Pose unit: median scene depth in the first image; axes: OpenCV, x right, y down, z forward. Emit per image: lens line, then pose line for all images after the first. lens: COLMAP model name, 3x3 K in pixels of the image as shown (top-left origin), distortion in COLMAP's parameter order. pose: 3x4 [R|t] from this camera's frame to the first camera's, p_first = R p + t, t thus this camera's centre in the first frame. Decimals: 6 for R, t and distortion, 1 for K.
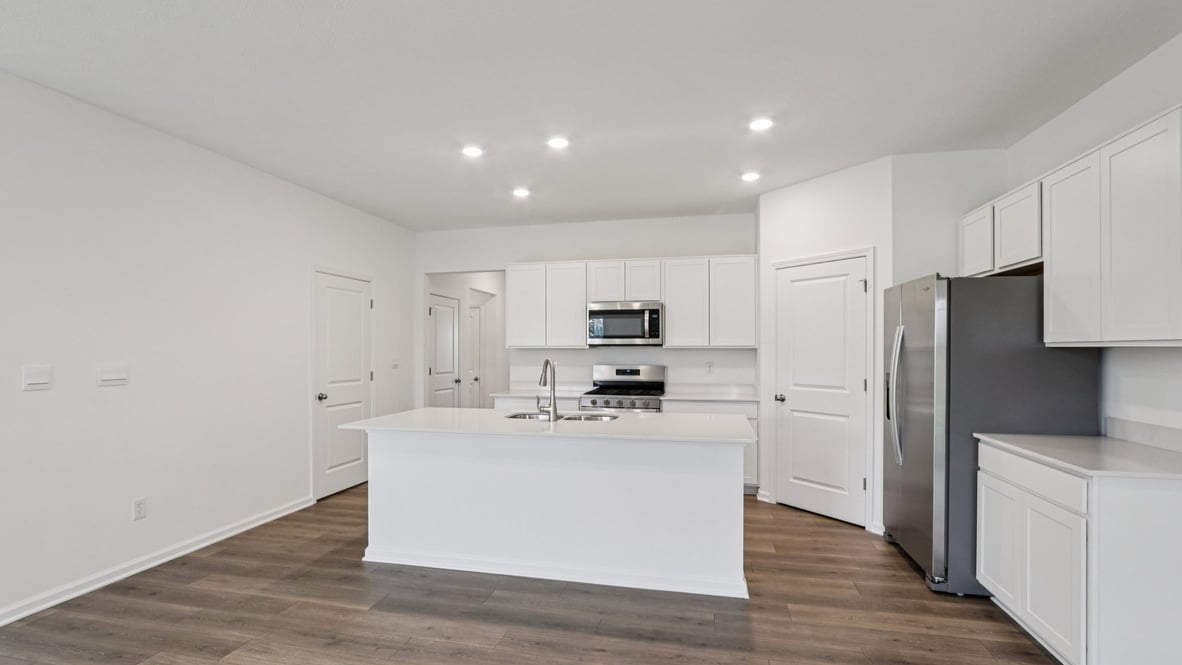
lens RADIAL K [[556.0, 0, 587.5], [0, 556.0, 354.4], [0, 0, 1]] dist [-0.001909, -0.000085]
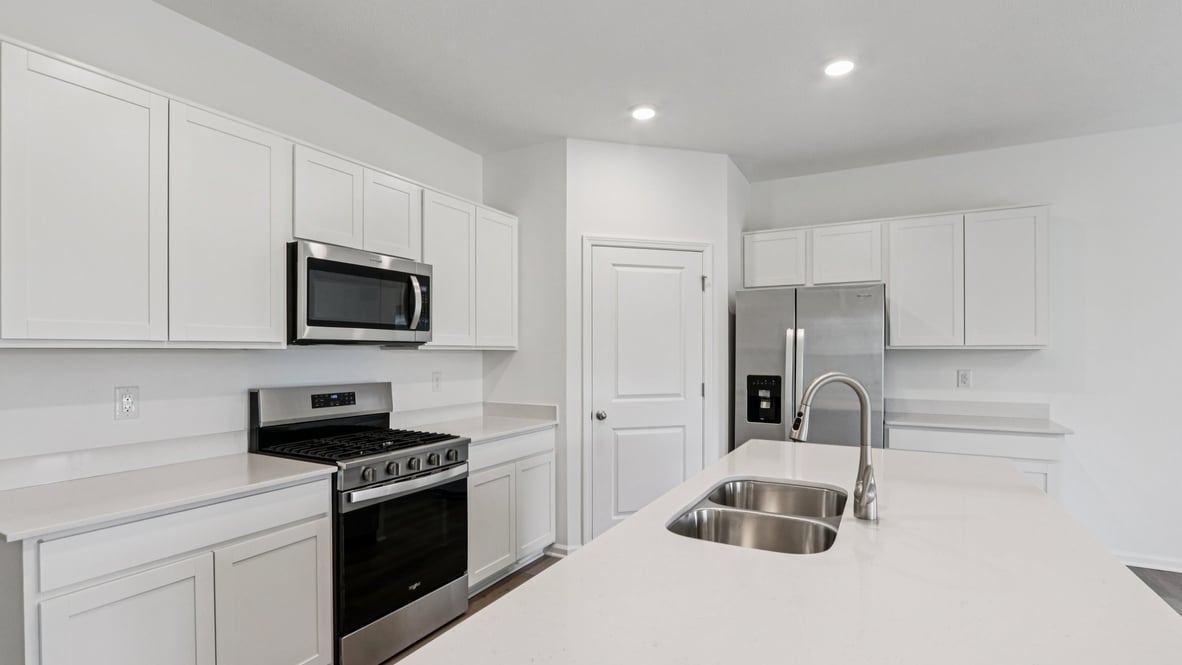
lens RADIAL K [[556.0, 0, 587.5], [0, 556.0, 354.4], [0, 0, 1]] dist [-0.001909, -0.000085]
pose [[0.276941, -0.003645, 0.960880, -0.387819], [0.009238, 0.999957, 0.001130, -0.006143], [-0.960843, 0.008564, 0.276962, 0.799701]]
